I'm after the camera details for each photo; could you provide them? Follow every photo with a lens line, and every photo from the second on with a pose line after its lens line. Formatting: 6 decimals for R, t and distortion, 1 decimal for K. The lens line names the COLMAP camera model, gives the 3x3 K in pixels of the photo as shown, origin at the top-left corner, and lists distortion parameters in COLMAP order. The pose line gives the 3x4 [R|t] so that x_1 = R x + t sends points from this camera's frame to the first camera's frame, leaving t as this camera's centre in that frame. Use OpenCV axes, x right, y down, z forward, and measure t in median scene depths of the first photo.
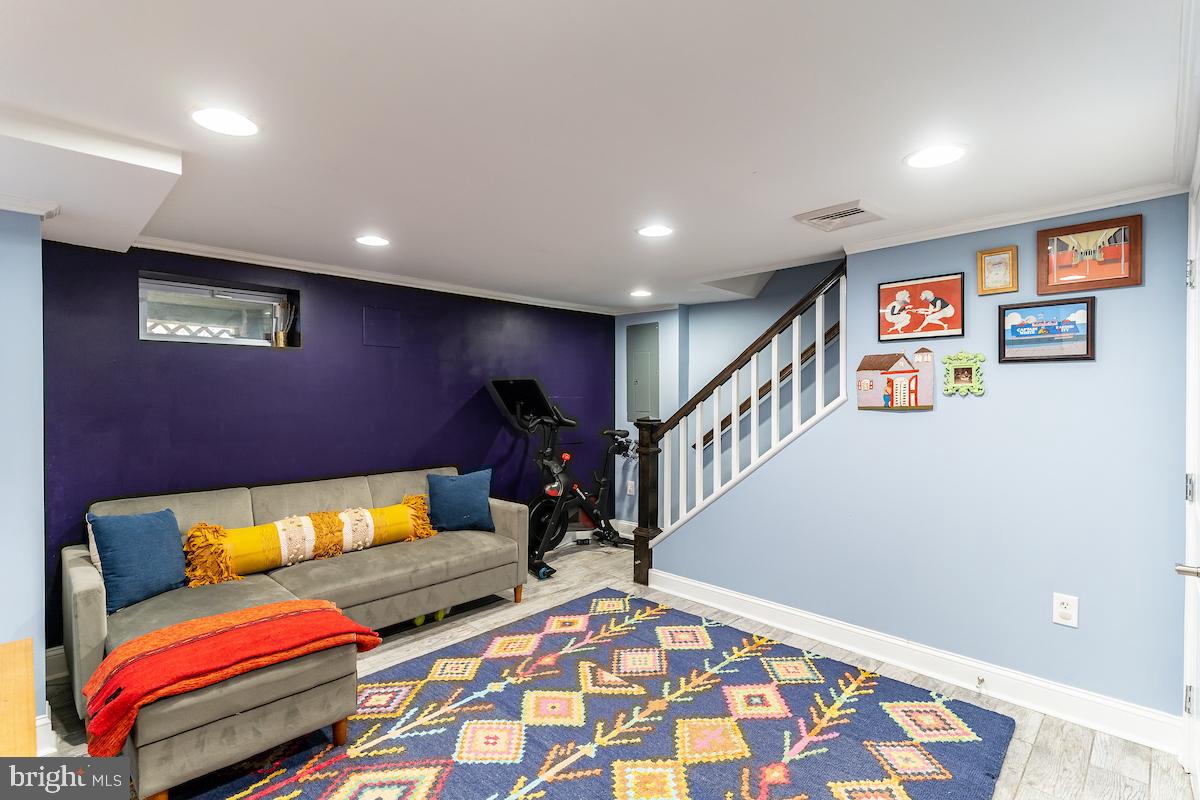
lens RADIAL K [[570.1, 0, 596.9], [0, 570.1, 399.4], [0, 0, 1]] dist [0.000299, -0.000595]
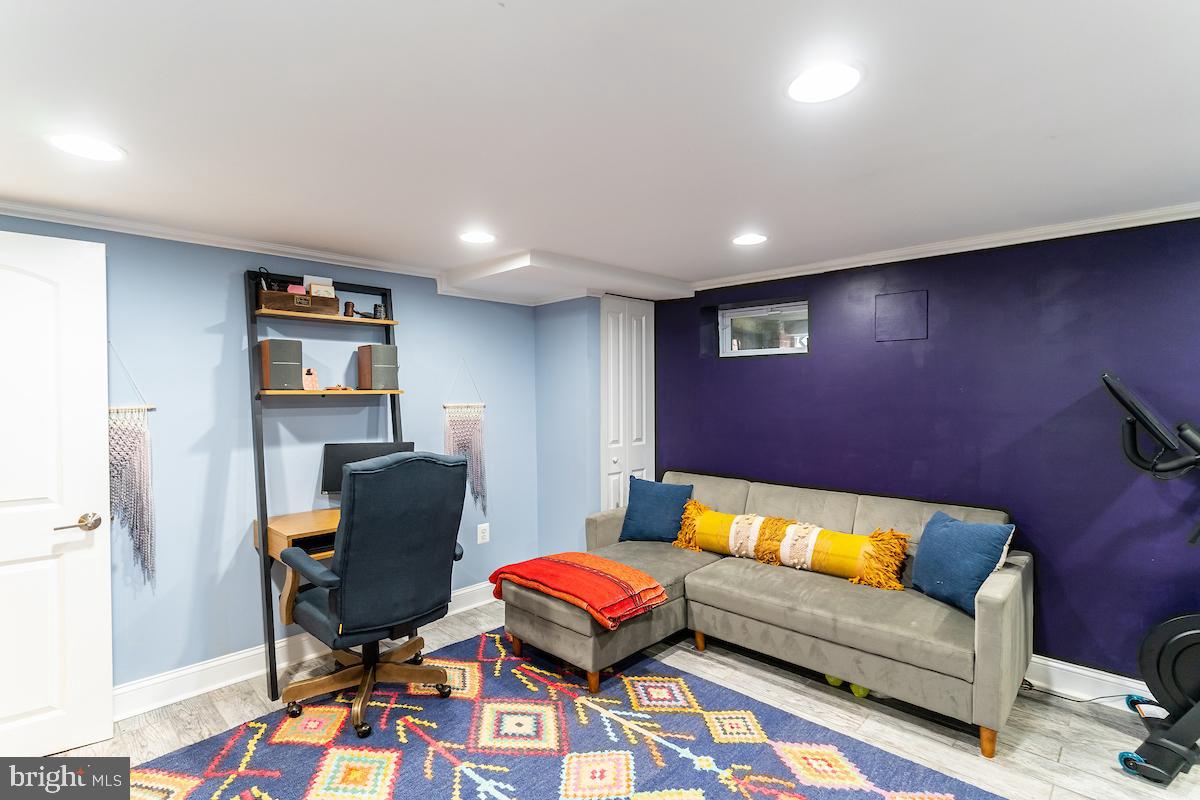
lens RADIAL K [[570.1, 0, 596.9], [0, 570.1, 399.4], [0, 0, 1]] dist [0.000299, -0.000595]
pose [[0.007412, 0.013810, -0.999877, 0.678622], [-0.003403, 0.999899, 0.013785, -0.029508], [0.999967, 0.003300, 0.007458, 0.900960]]
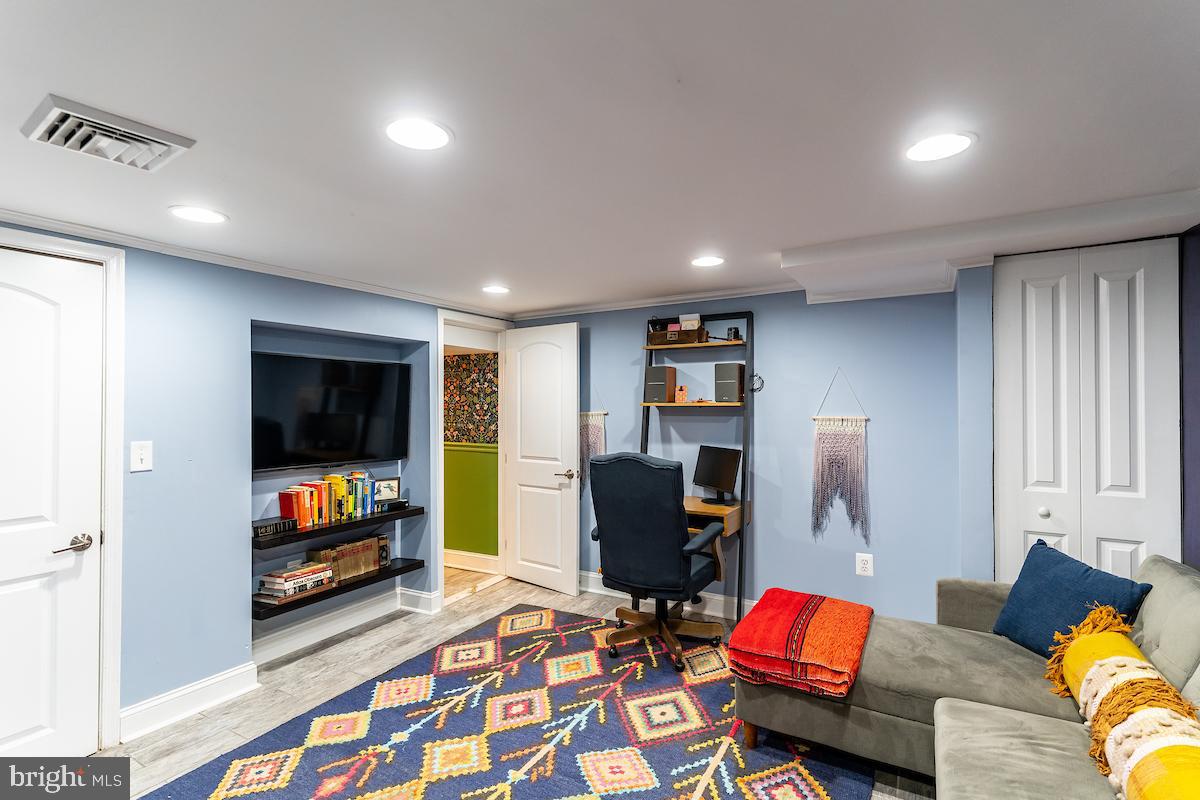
lens RADIAL K [[570.1, 0, 596.9], [0, 570.1, 399.4], [0, 0, 1]] dist [0.000299, -0.000595]
pose [[-0.970704, 0.003837, -0.240249, 0.074571], [0.003784, 0.999993, 0.000684, -0.040861], [0.240250, -0.000245, -0.970711, 1.777164]]
